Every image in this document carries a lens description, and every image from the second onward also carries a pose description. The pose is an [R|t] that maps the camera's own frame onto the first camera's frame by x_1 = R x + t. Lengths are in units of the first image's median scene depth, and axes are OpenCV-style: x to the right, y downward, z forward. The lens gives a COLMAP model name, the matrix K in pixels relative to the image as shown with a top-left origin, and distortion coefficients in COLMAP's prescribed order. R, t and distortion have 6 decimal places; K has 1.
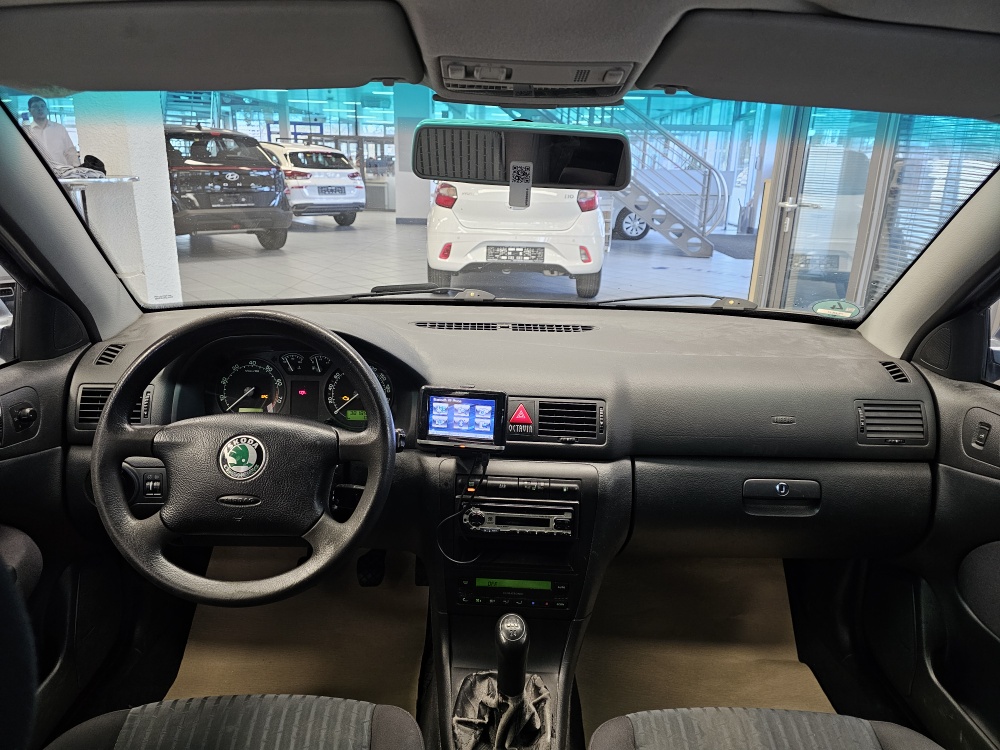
lens RADIAL K [[664.4, 0, 493.9], [0, 664.4, 372.2], [0, 0, 1]] dist [0.104662, -0.126778]
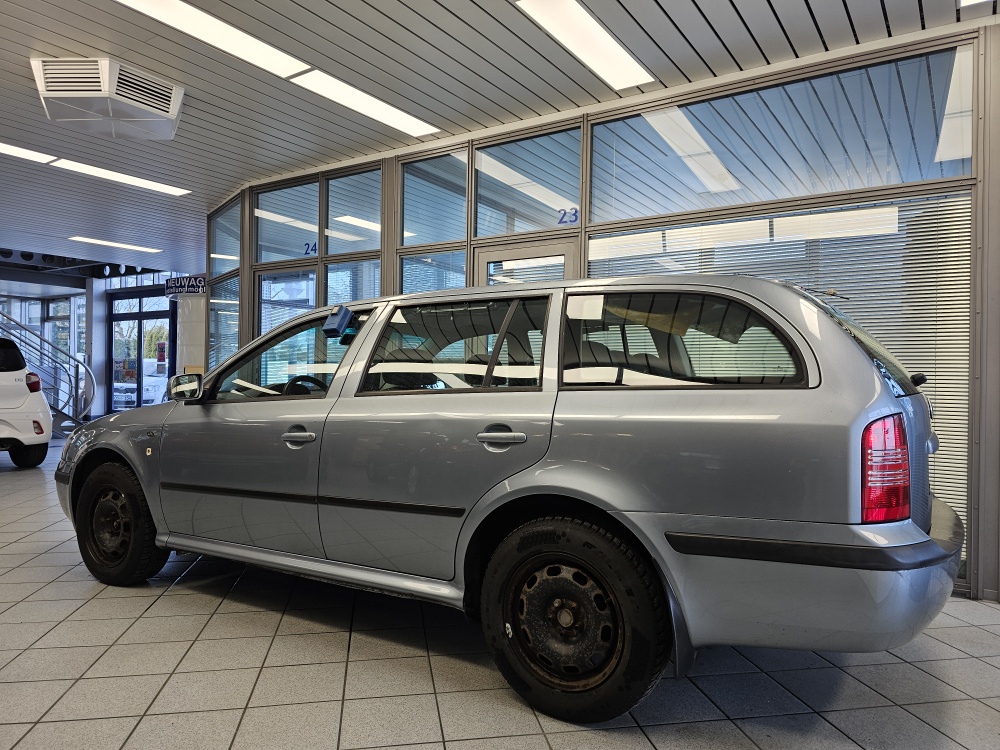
lens RADIAL K [[672.5, 0, 500.0], [0, 672.5, 375.0], [0, 0, 1]] dist [0.071528, -0.050548]
pose [[0.526422, -0.012240, 0.850135, -2.633282], [0.254838, 0.956197, -0.144034, 0.657896], [-0.811134, 0.292469, 0.506482, -1.655057]]
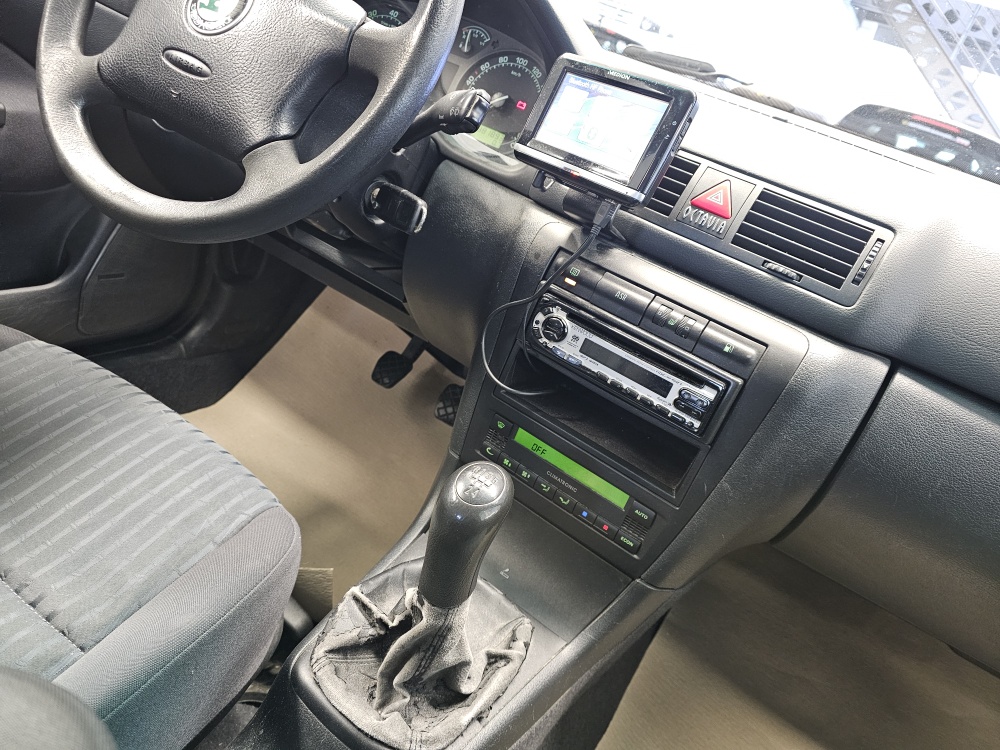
lens RADIAL K [[676.5, 0, 505.7], [0, 676.5, 365.9], [0, 0, 1]] dist [0.051902, -0.053202]
pose [[0.827371, 0.435804, -0.354307, 0.151079], [-0.420148, 0.898873, 0.124508, 0.187426], [0.372738, 0.045847, 0.926803, 0.438774]]
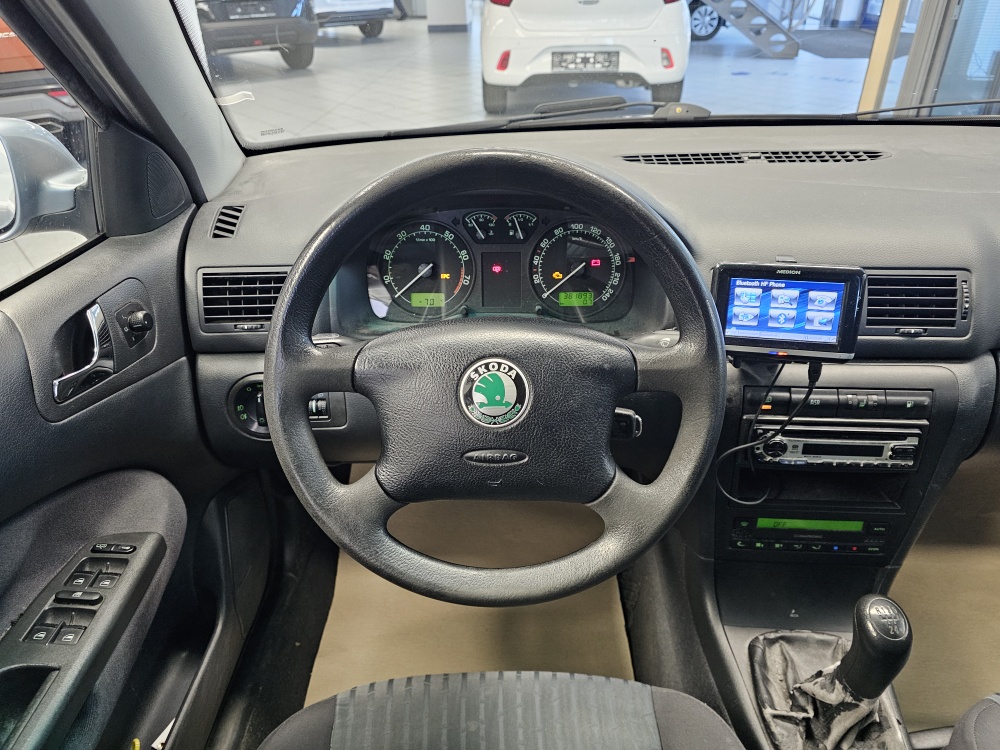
lens RADIAL K [[676.5, 0, 505.7], [0, 676.5, 365.9], [0, 0, 1]] dist [0.051902, -0.053202]
pose [[0.999019, -0.024375, -0.036978, -0.270675], [0.032424, 0.971277, 0.235731, -0.040671], [0.030170, -0.236699, 0.971115, 0.303173]]
